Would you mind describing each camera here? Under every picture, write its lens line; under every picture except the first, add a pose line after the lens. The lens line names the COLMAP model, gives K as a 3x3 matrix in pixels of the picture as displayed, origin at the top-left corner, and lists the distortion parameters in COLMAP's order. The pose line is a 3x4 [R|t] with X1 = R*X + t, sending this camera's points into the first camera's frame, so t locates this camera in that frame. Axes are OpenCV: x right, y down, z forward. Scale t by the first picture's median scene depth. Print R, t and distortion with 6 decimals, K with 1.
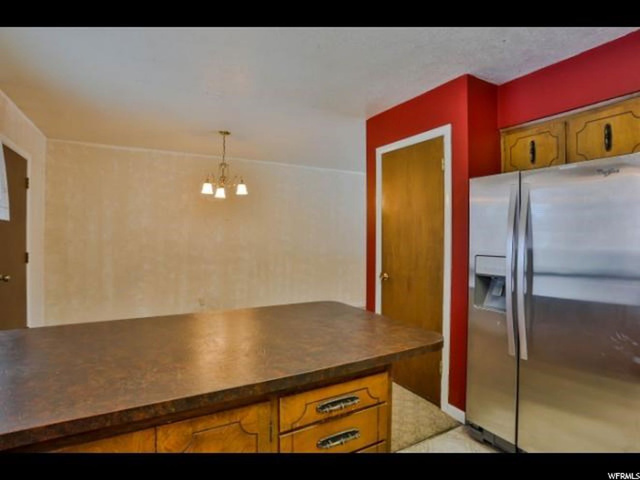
lens RADIAL K [[339.1, 0, 315.6], [0, 339.1, 234.5], [0, 0, 1]] dist [-0.046748, 0.008257]
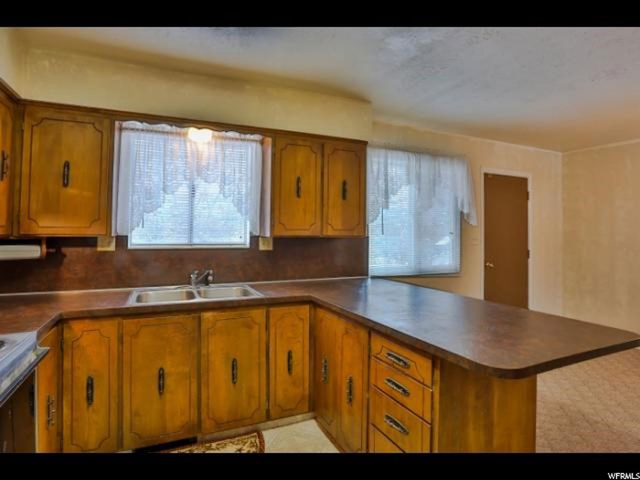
lens RADIAL K [[339.1, 0, 301.9], [0, 339.1, 220.8], [0, 0, 1]] dist [-0.046748, 0.008257]
pose [[-0.105660, -0.041948, -0.993517, 0.828068], [-0.011006, 0.999098, -0.041014, 0.005847], [0.994341, 0.006601, -0.106027, 0.430774]]
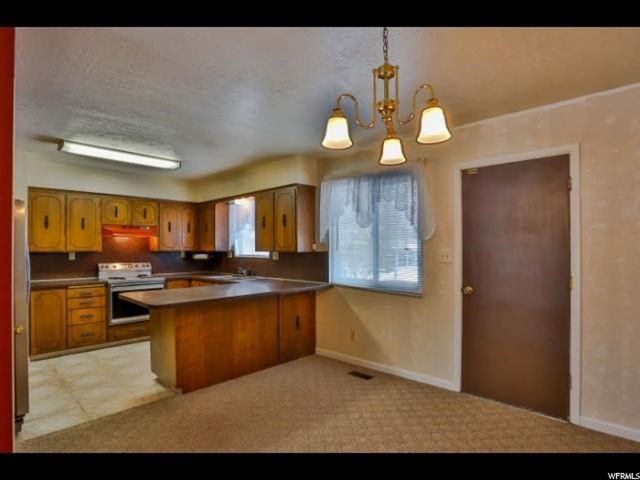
lens RADIAL K [[339.1, 0, 319.2], [0, 339.1, 248.5], [0, 0, 1]] dist [-0.046748, 0.008257]
pose [[-0.952199, -0.002307, -0.305469, -0.164856], [-0.003383, 0.999990, 0.002994, -0.013591], [0.305459, 0.003885, -0.952197, 2.591776]]
